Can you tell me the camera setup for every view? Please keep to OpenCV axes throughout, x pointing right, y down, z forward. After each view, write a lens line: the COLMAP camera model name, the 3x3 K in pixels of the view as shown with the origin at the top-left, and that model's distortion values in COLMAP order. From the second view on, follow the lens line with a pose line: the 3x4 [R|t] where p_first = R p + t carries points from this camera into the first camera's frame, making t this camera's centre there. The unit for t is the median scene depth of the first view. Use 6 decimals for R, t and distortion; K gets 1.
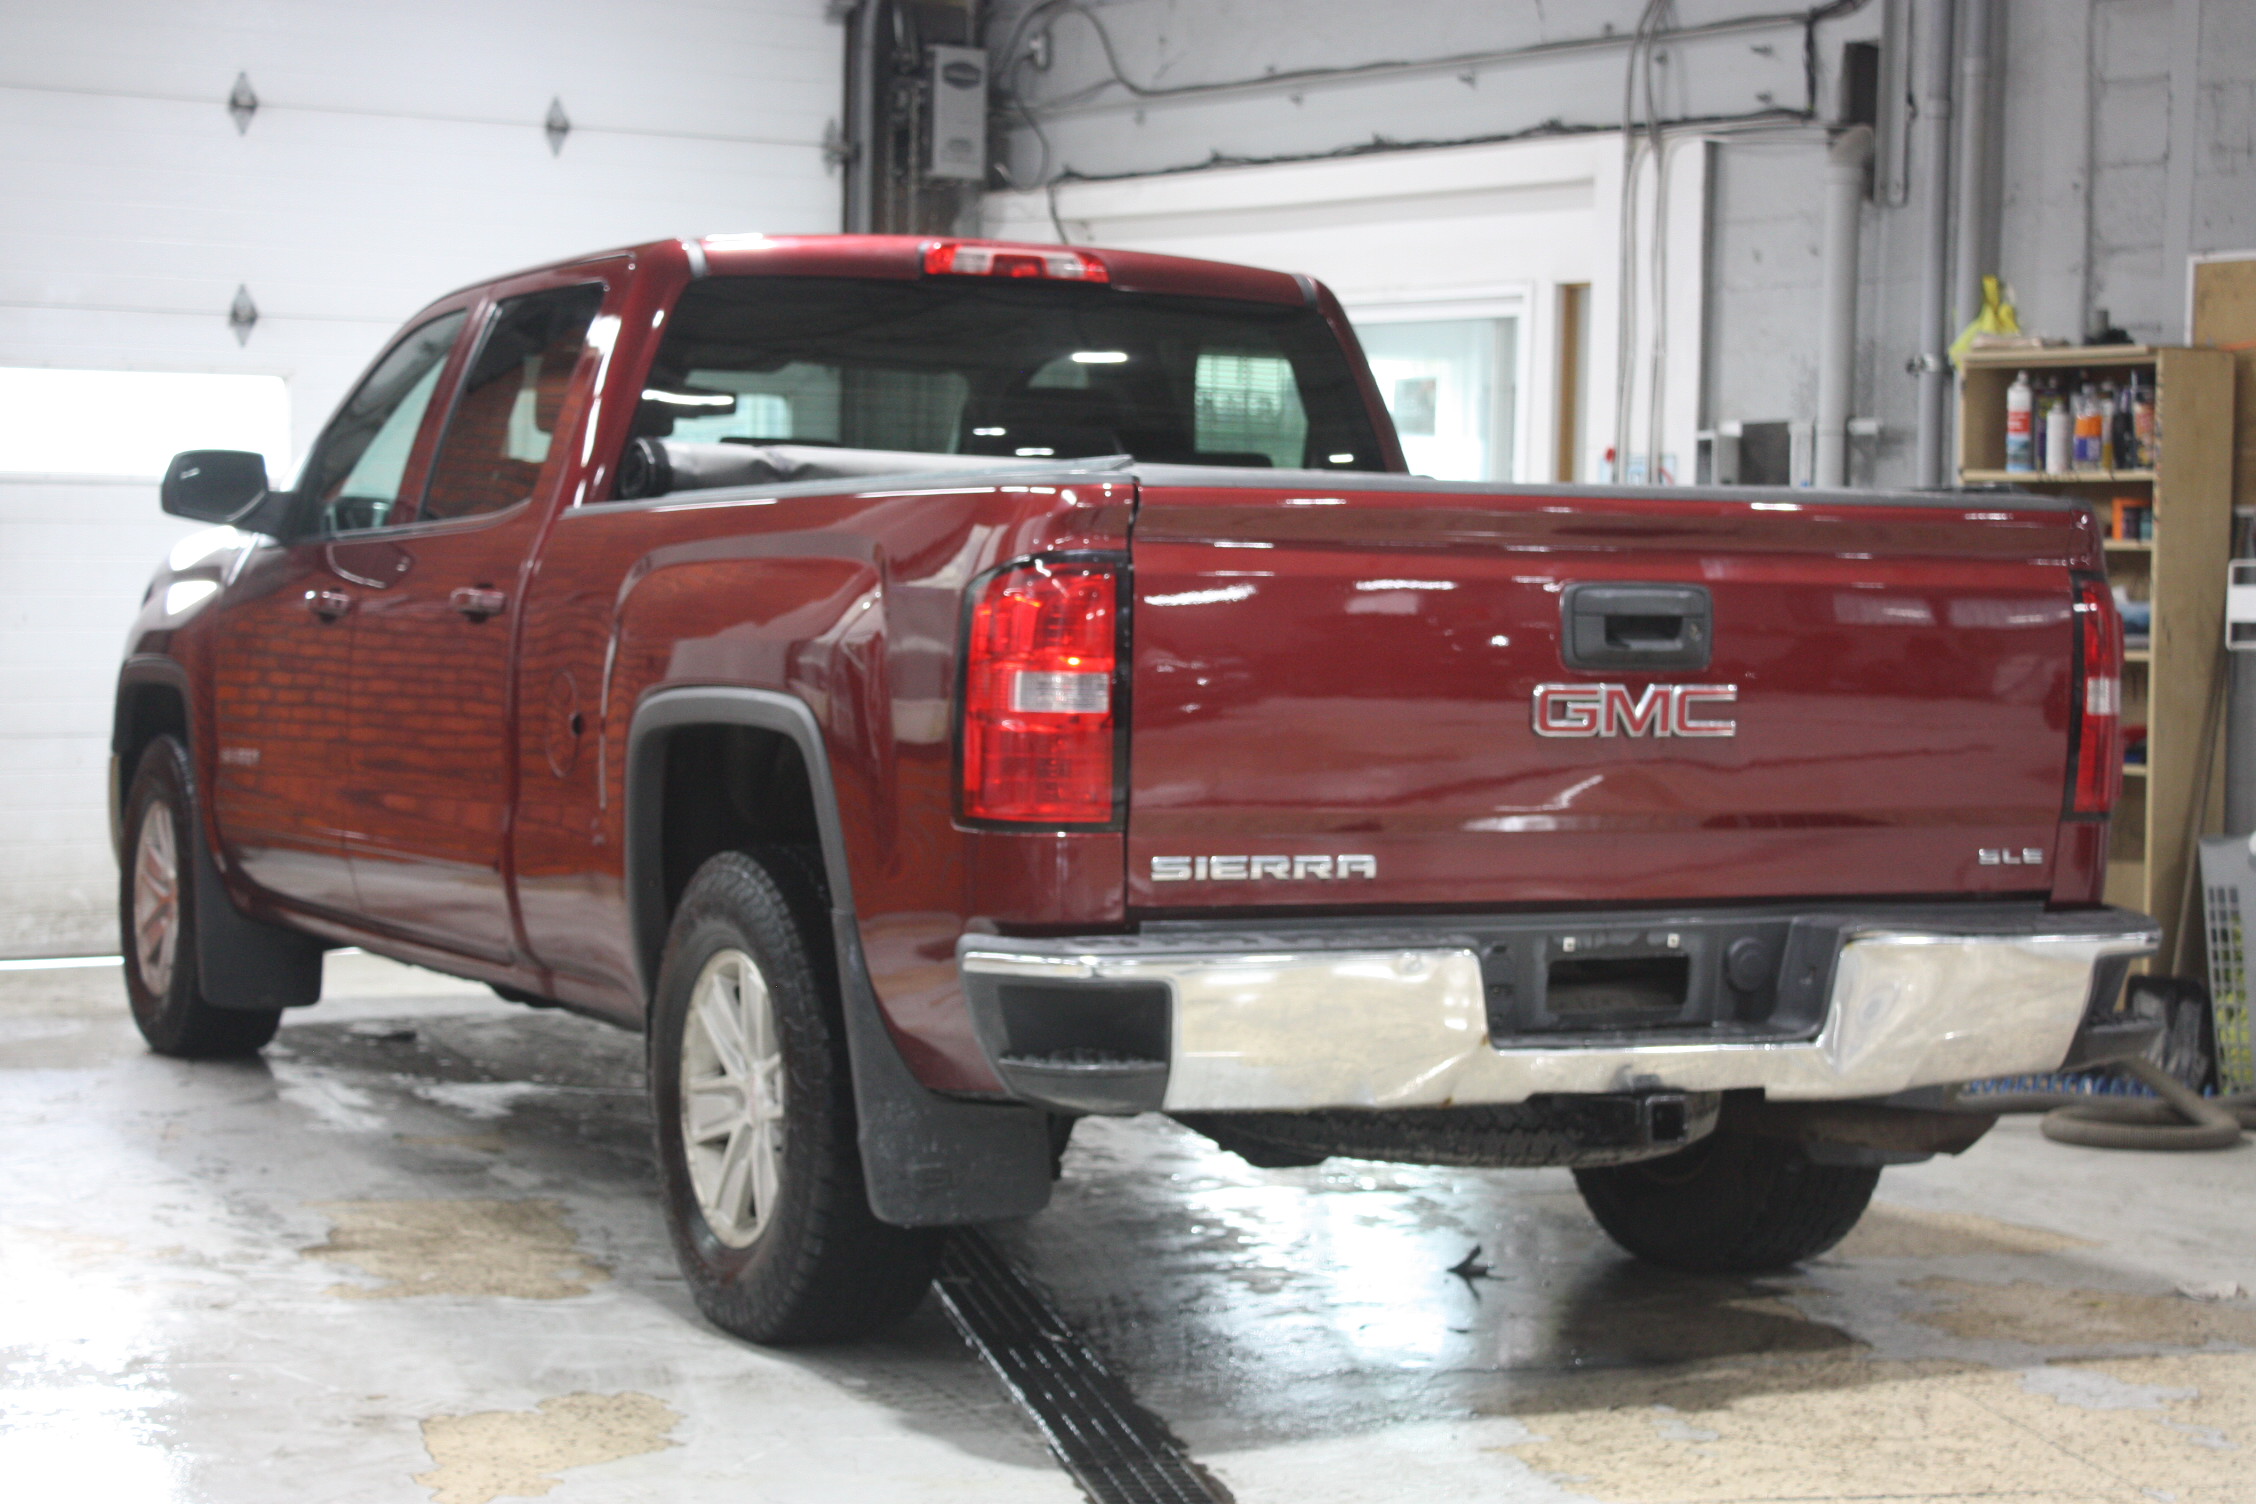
lens RADIAL K [[4266.9, 0, 1132.0], [0, 4266.9, 745.6], [0, 0, 1]] dist [0.107333, 0.000000]
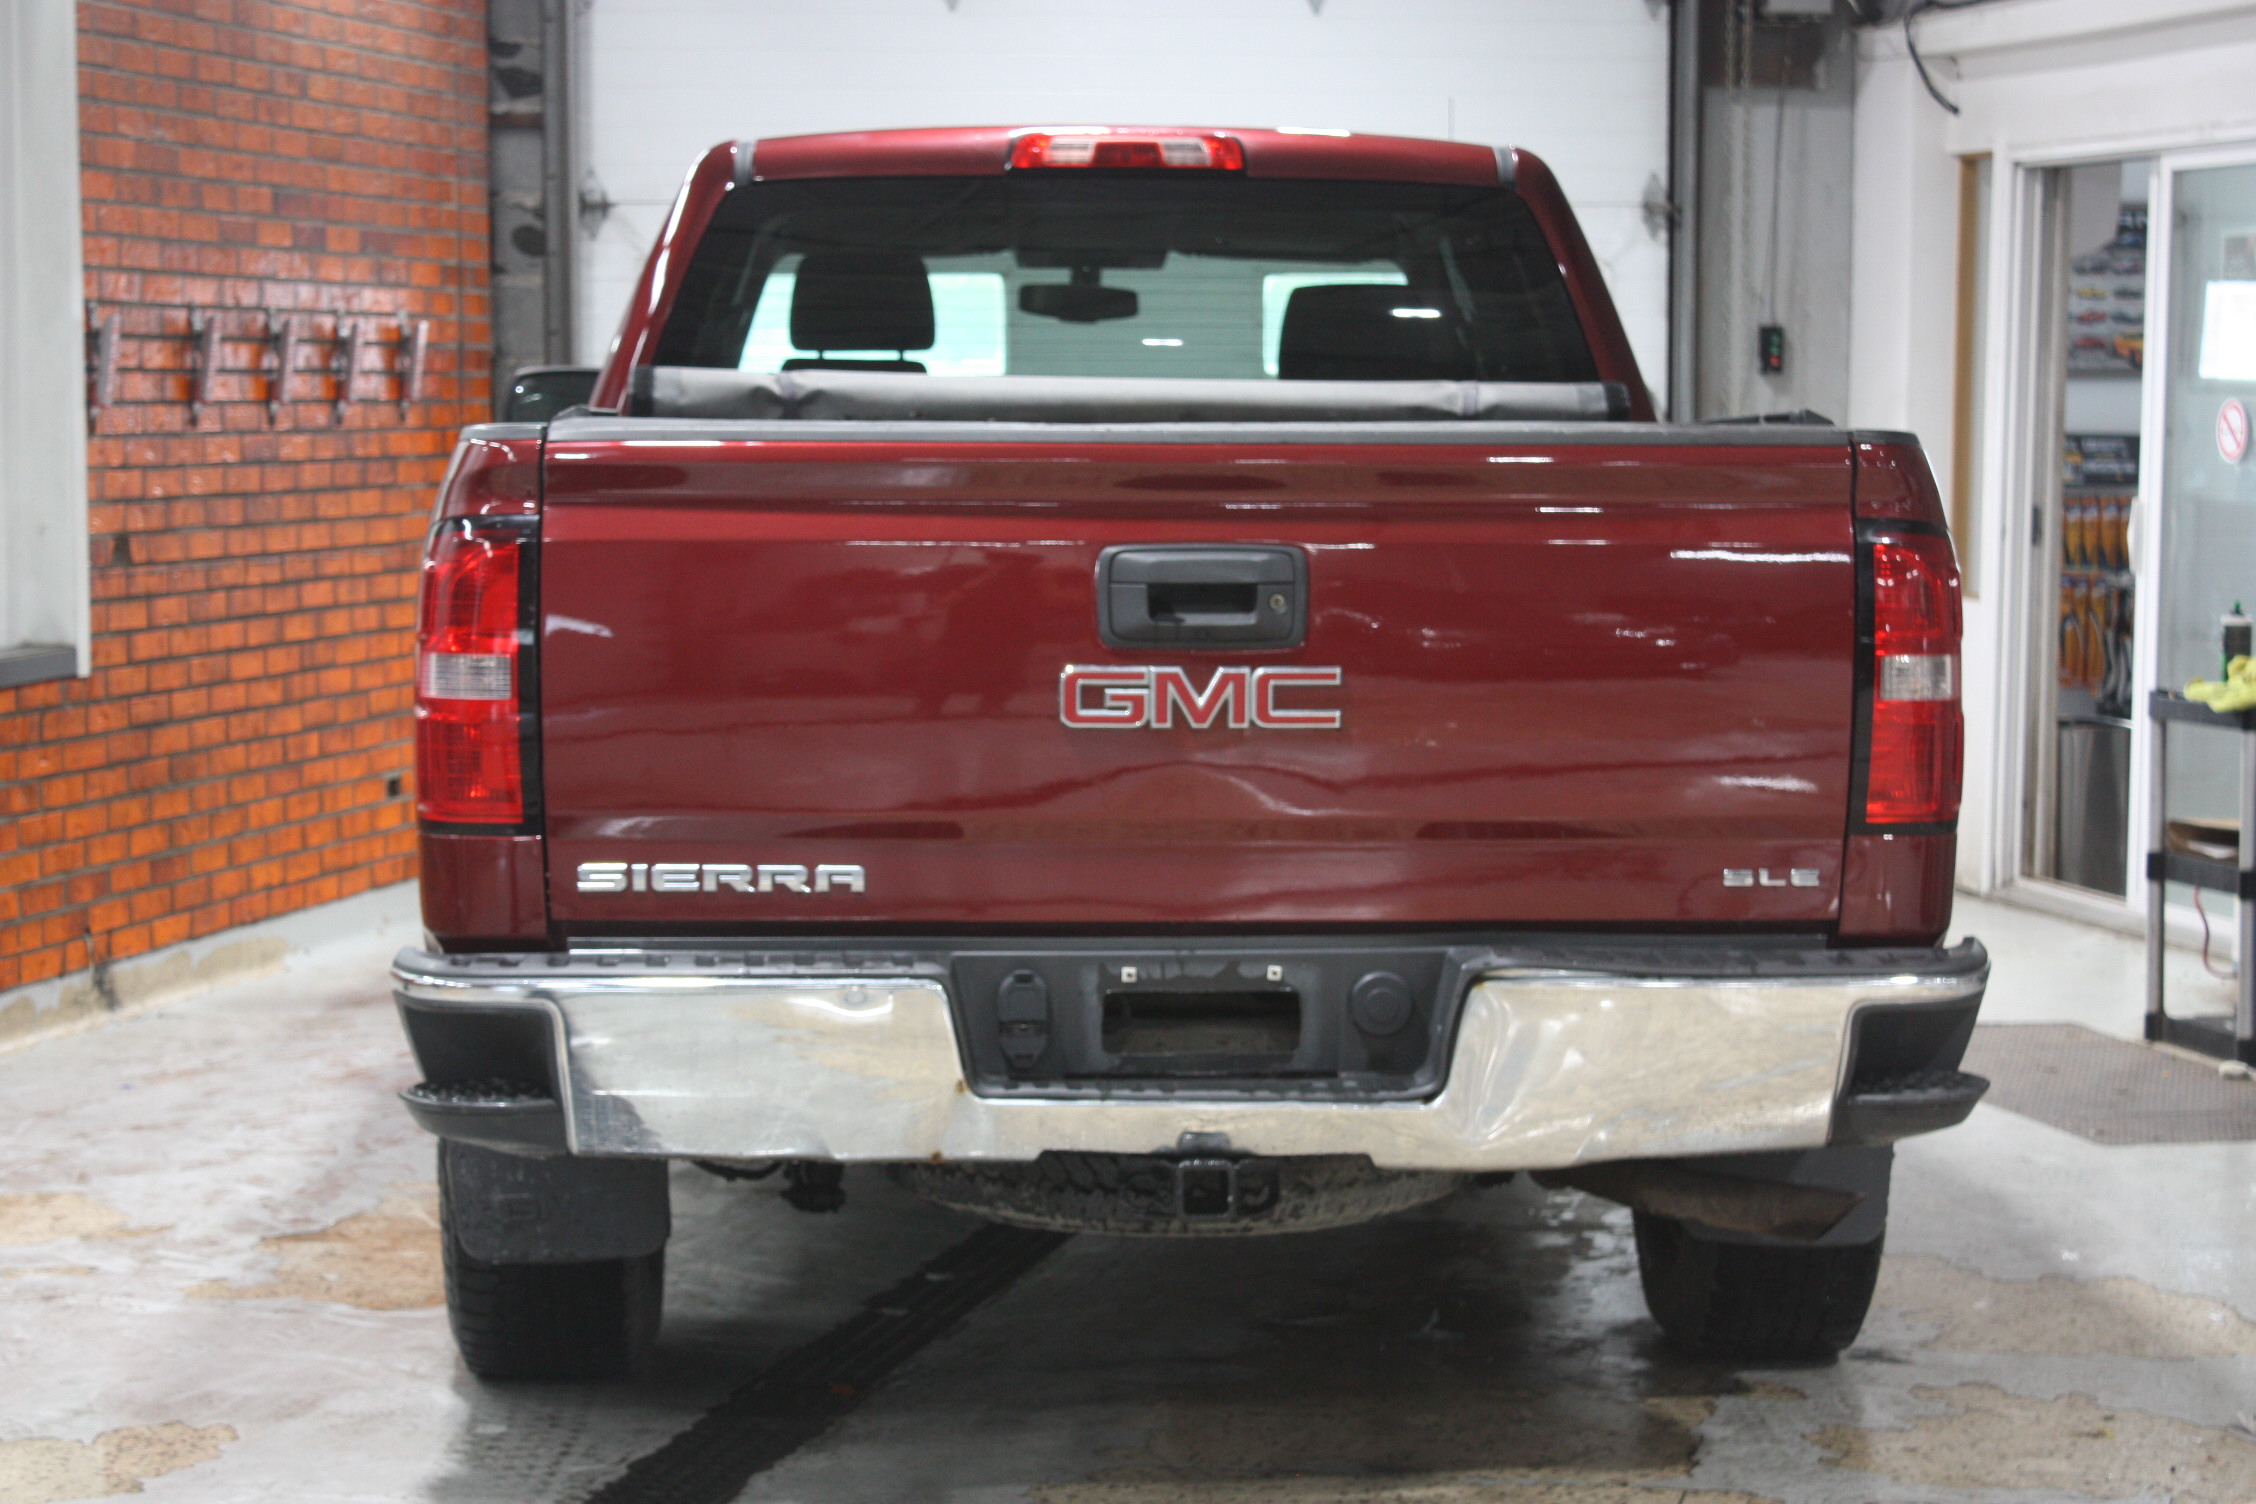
lens RADIAL K [[4717.4, 0, 1124.8], [0, 4717.4, 758.0], [0, 0, 1]] dist [0.037837, 0.000000]
pose [[0.918255, 0.015771, -0.395675, 0.467711], [-0.004099, 0.999532, 0.030327, -0.024162], [0.395968, -0.026226, 0.917890, 0.148930]]
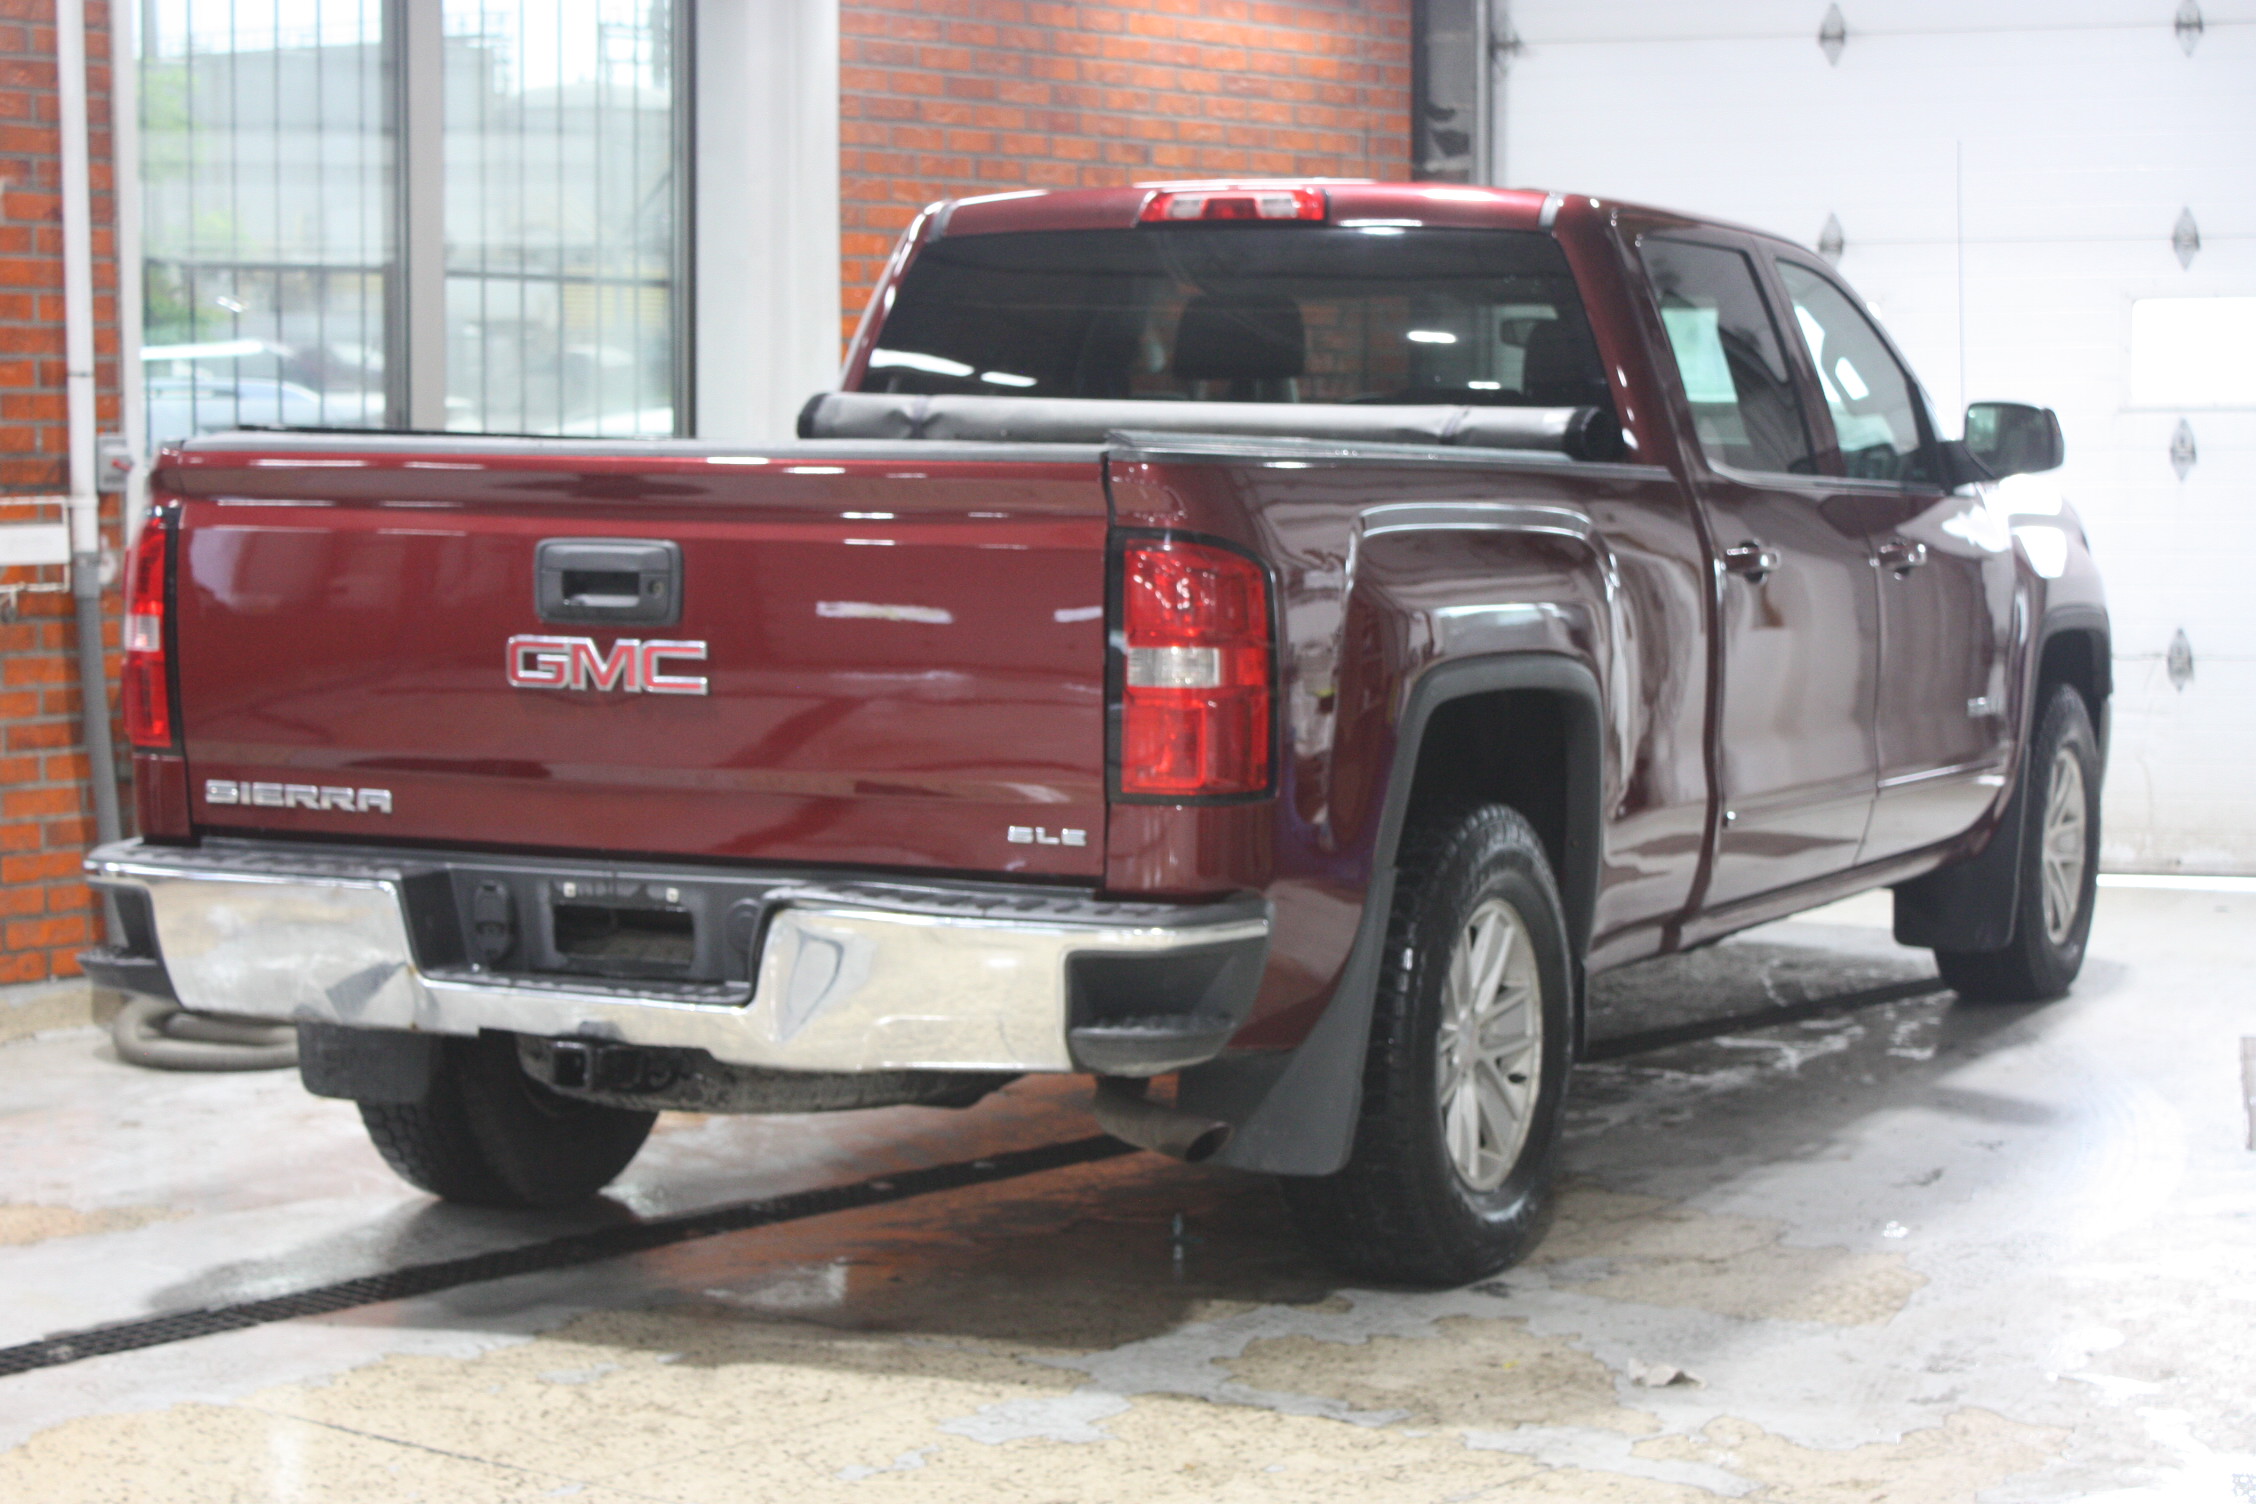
lens RADIAL K [[4481.5, 0, 1126.1], [0, 4481.5, 753.2], [0, 0, 1]] dist [0.048508, 0.000000]
pose [[0.626732, 0.045199, -0.777923, 1.022911], [-0.028587, 0.998978, 0.035011, -0.027916], [0.778711, 0.000296, 0.627383, 0.427221]]
